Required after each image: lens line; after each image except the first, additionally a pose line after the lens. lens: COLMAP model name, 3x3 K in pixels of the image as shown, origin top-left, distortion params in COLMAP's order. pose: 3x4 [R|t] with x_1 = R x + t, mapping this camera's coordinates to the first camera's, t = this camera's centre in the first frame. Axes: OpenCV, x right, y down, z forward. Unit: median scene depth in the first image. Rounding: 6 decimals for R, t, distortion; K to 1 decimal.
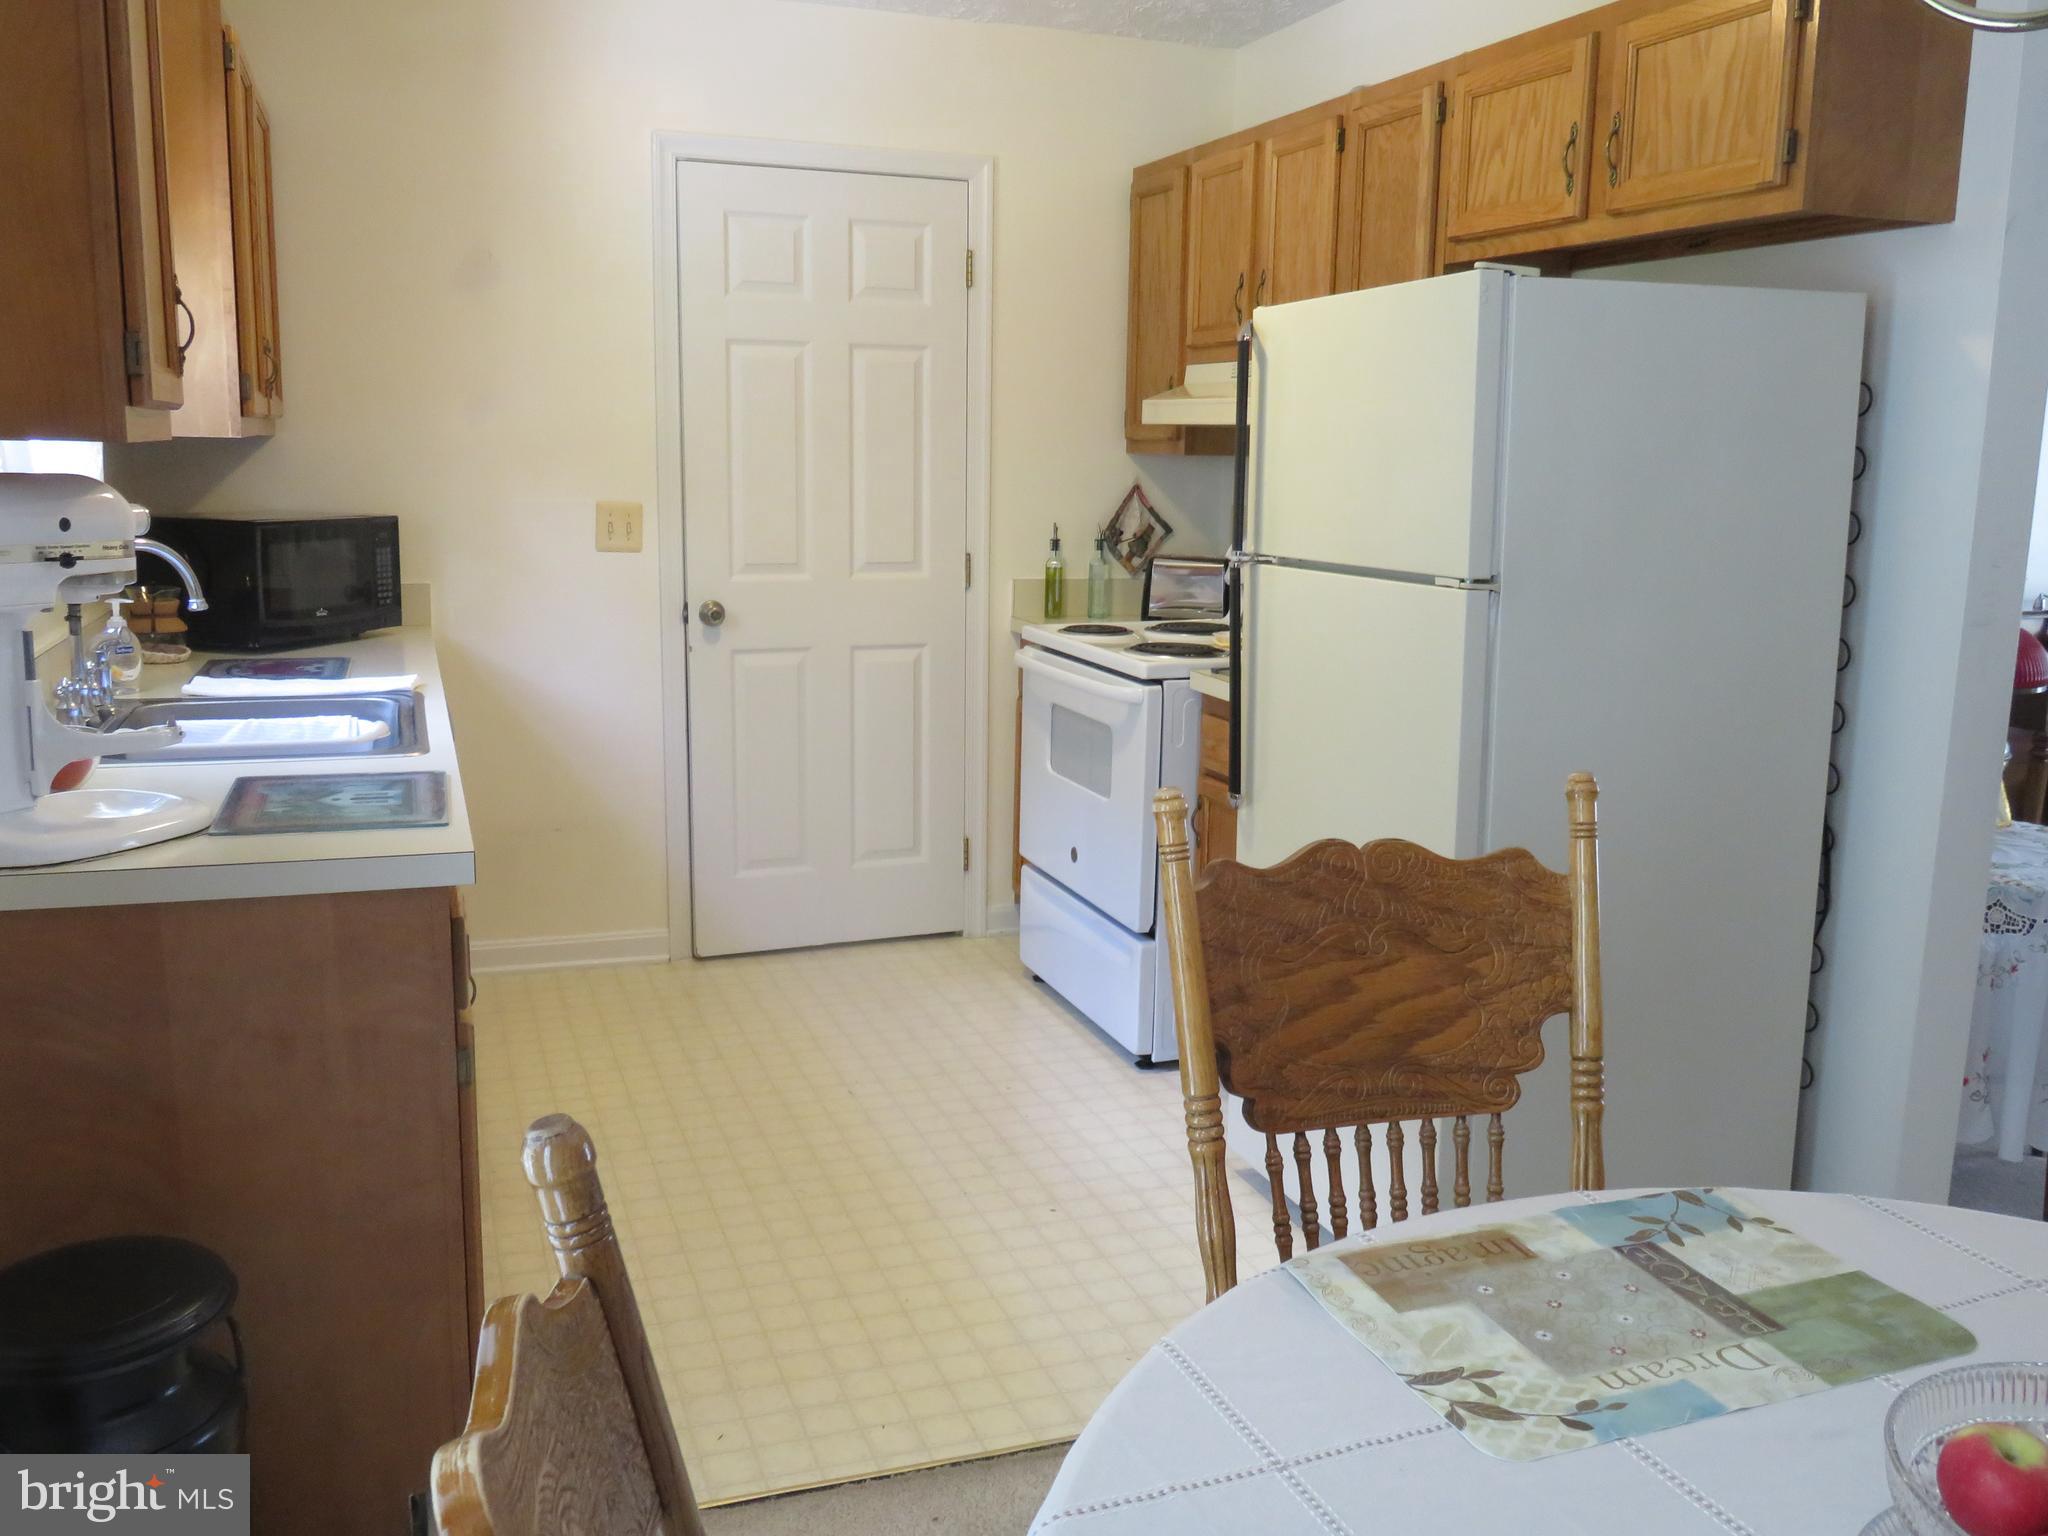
lens RADIAL K [[1702.3, 0, 1023.4], [0, 1702.3, 758.3], [0, 0, 1]] dist [-0.035042, 0.013380]
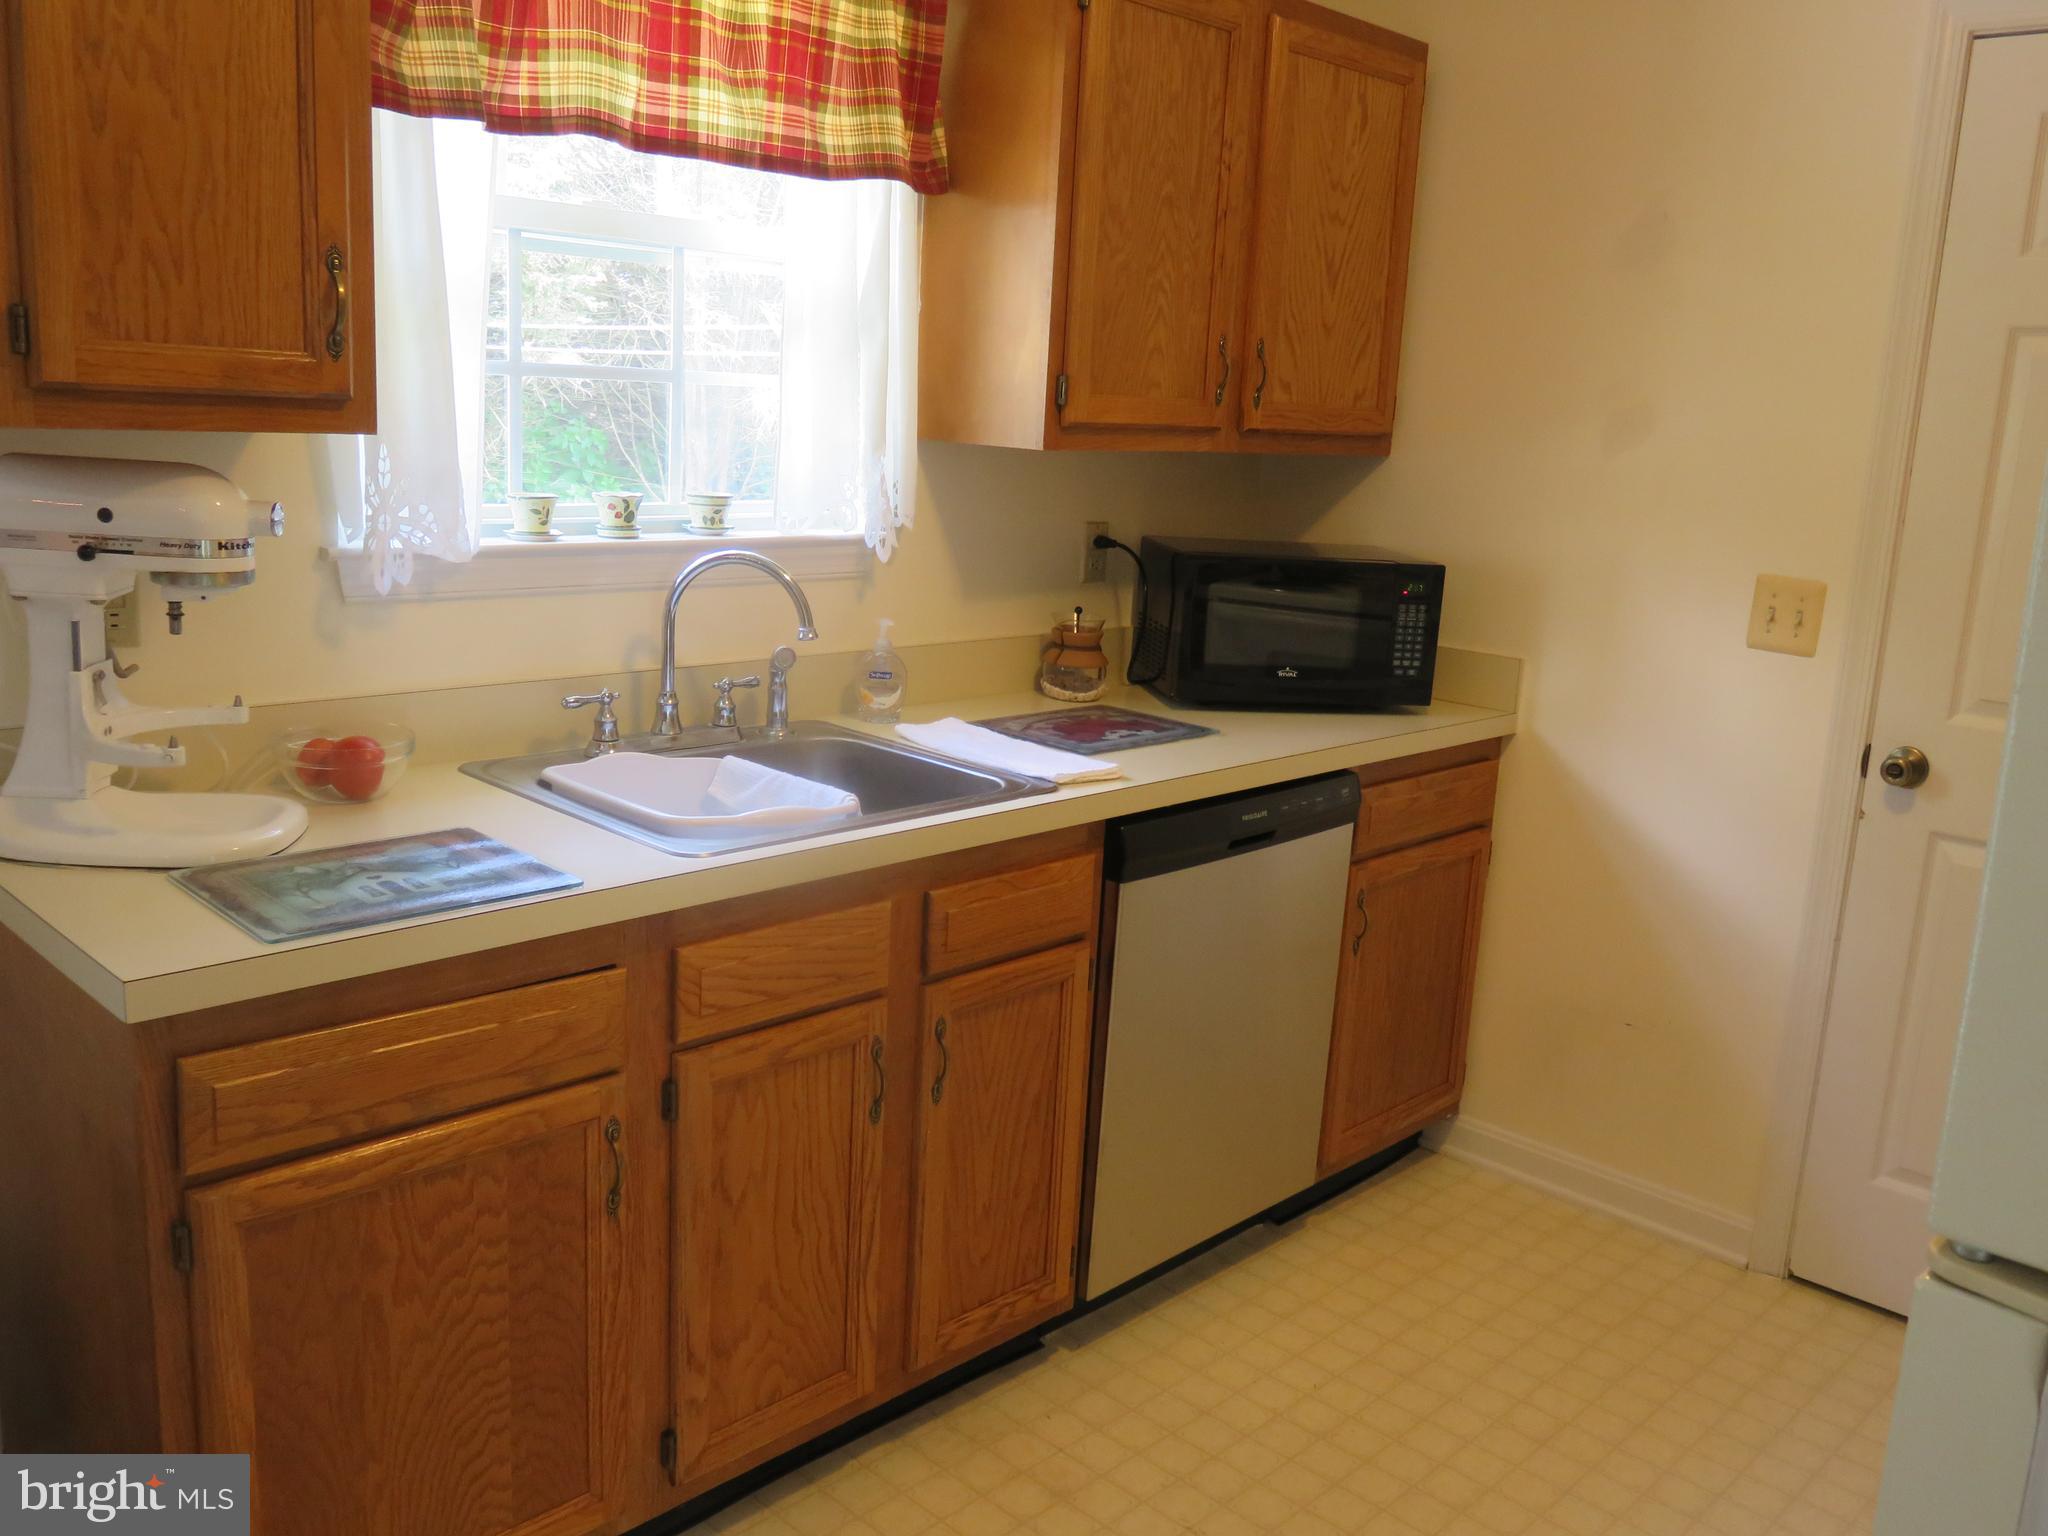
lens RADIAL K [[1715.9, 0, 1028.9], [0, 1715.9, 763.1], [0, 0, 1]] dist [-0.032539, 0.010587]
pose [[0.435427, 0.186892, -0.880611, 0.234884], [-0.201926, 0.973563, 0.106775, -0.093345], [0.877285, 0.131325, 0.461654, 0.450251]]
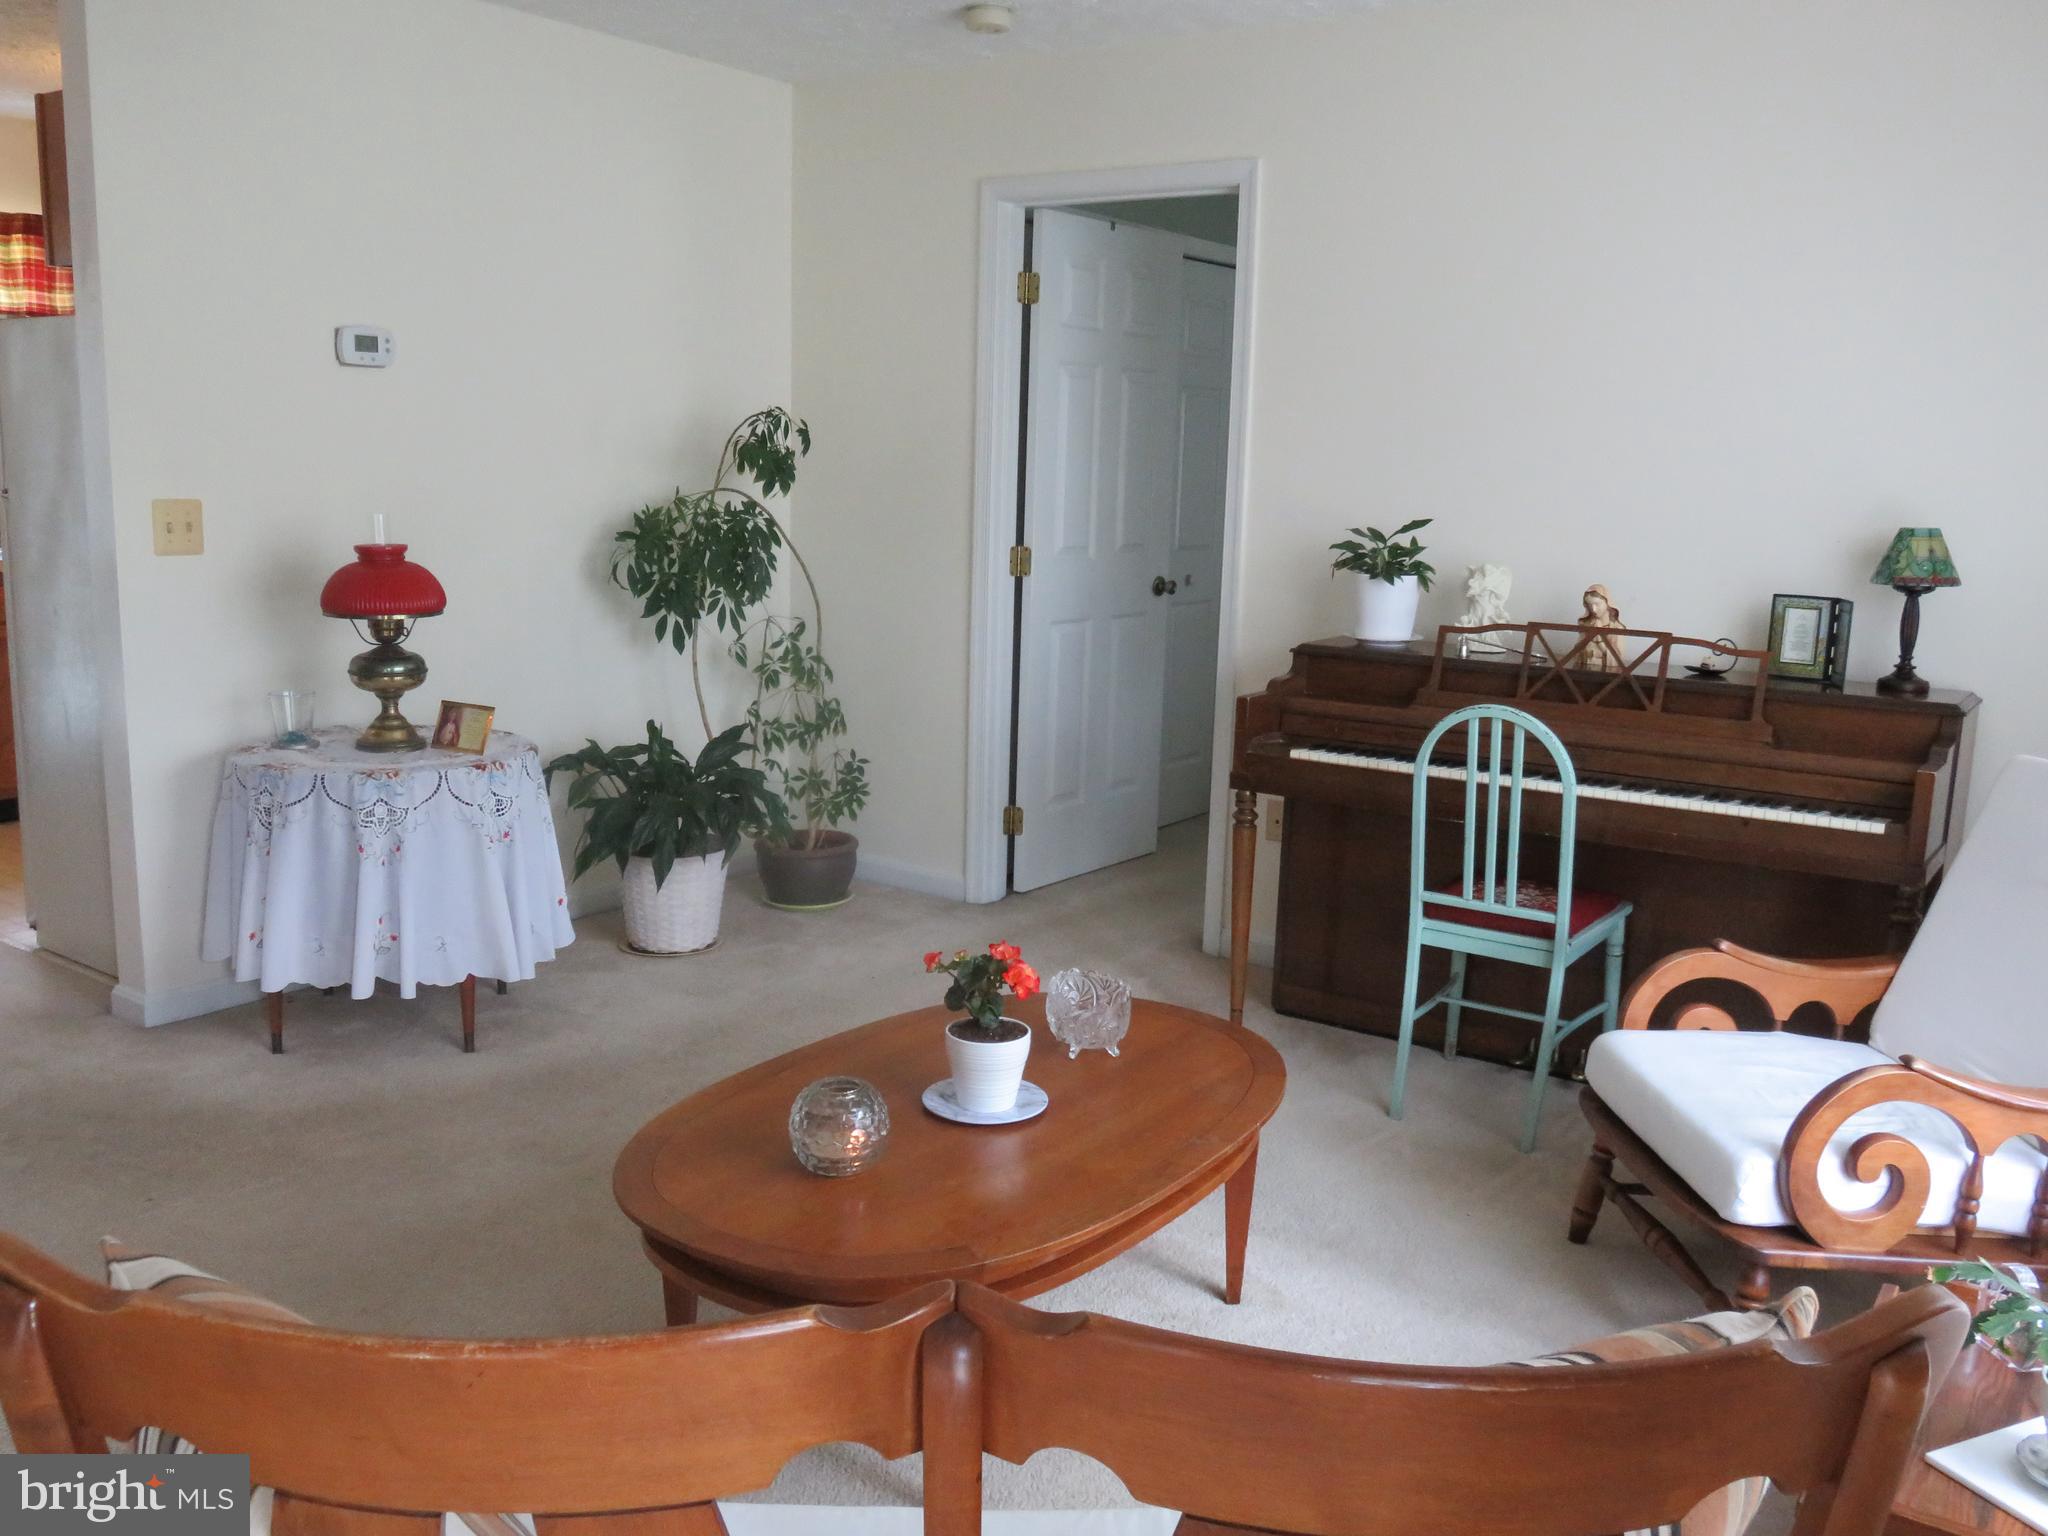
lens RADIAL K [[1702.3, 0, 1023.4], [0, 1702.3, 758.3], [0, 0, 1]] dist [-0.035042, 0.013380]
pose [[0.577977, 0.149057, -0.802324, 1.361851], [-0.170313, 0.983559, 0.060037, -0.069339], [0.798083, 0.101946, 0.593861, 0.476937]]
